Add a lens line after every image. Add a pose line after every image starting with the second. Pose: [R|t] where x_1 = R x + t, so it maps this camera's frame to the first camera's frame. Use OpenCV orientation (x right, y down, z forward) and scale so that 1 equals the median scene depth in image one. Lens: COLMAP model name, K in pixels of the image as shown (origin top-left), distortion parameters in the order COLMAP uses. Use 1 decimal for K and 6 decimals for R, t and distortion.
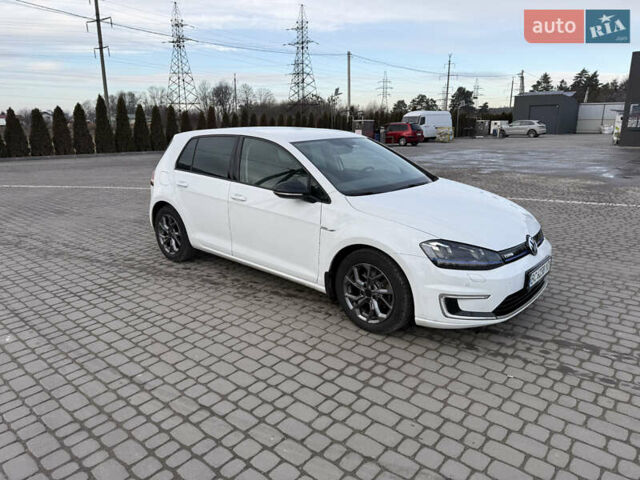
lens RADIAL K [[448.5, 0, 316.8], [0, 448.5, 236.0], [0, 0, 1]] dist [0.080564, -0.118343]
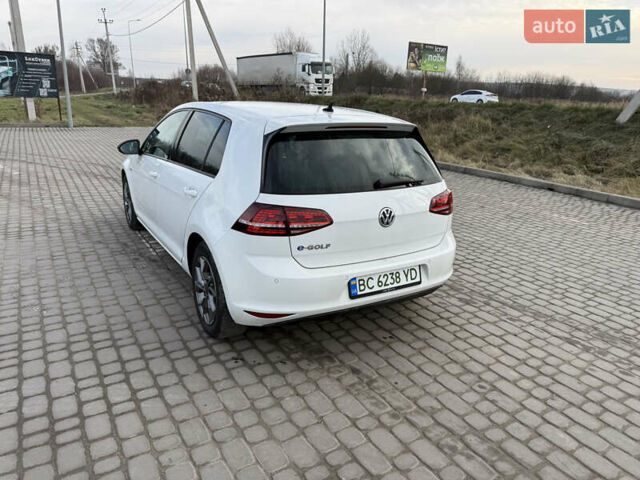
lens RADIAL K [[450.1, 0, 317.2], [0, 450.1, 238.1], [0, 0, 1]] dist [0.066180, -0.100013]
pose [[-0.952132, -0.119131, 0.281520, -0.566515], [0.044687, 0.856801, 0.513708, -0.608286], [-0.302405, 0.501698, -0.810463, 2.389378]]
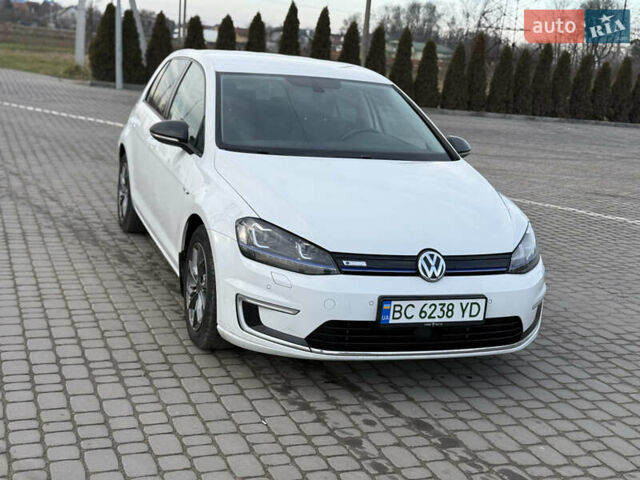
lens RADIAL K [[898.7, 0, 317.1], [0, 898.7, 208.4], [0, 0, 1]] dist [0.114692, -0.047350]
pose [[0.874357, 0.168020, -0.455268, 0.852061], [-0.209173, 0.977013, -0.041148, 0.025941], [0.437889, 0.131208, 0.889403, -0.178506]]
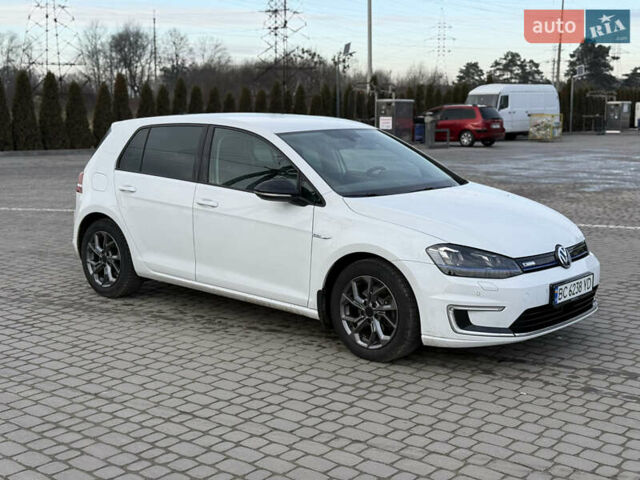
lens RADIAL K [[890.5, 0, 320.0], [0, 890.5, 240.0], [0, 0, 1]] dist [0.120595, 0.018942]
pose [[0.999905, 0.007693, 0.011473, 0.003256], [-0.006589, 0.995606, -0.093412, 0.141829], [-0.012141, 0.093327, 0.995561, -0.626034]]
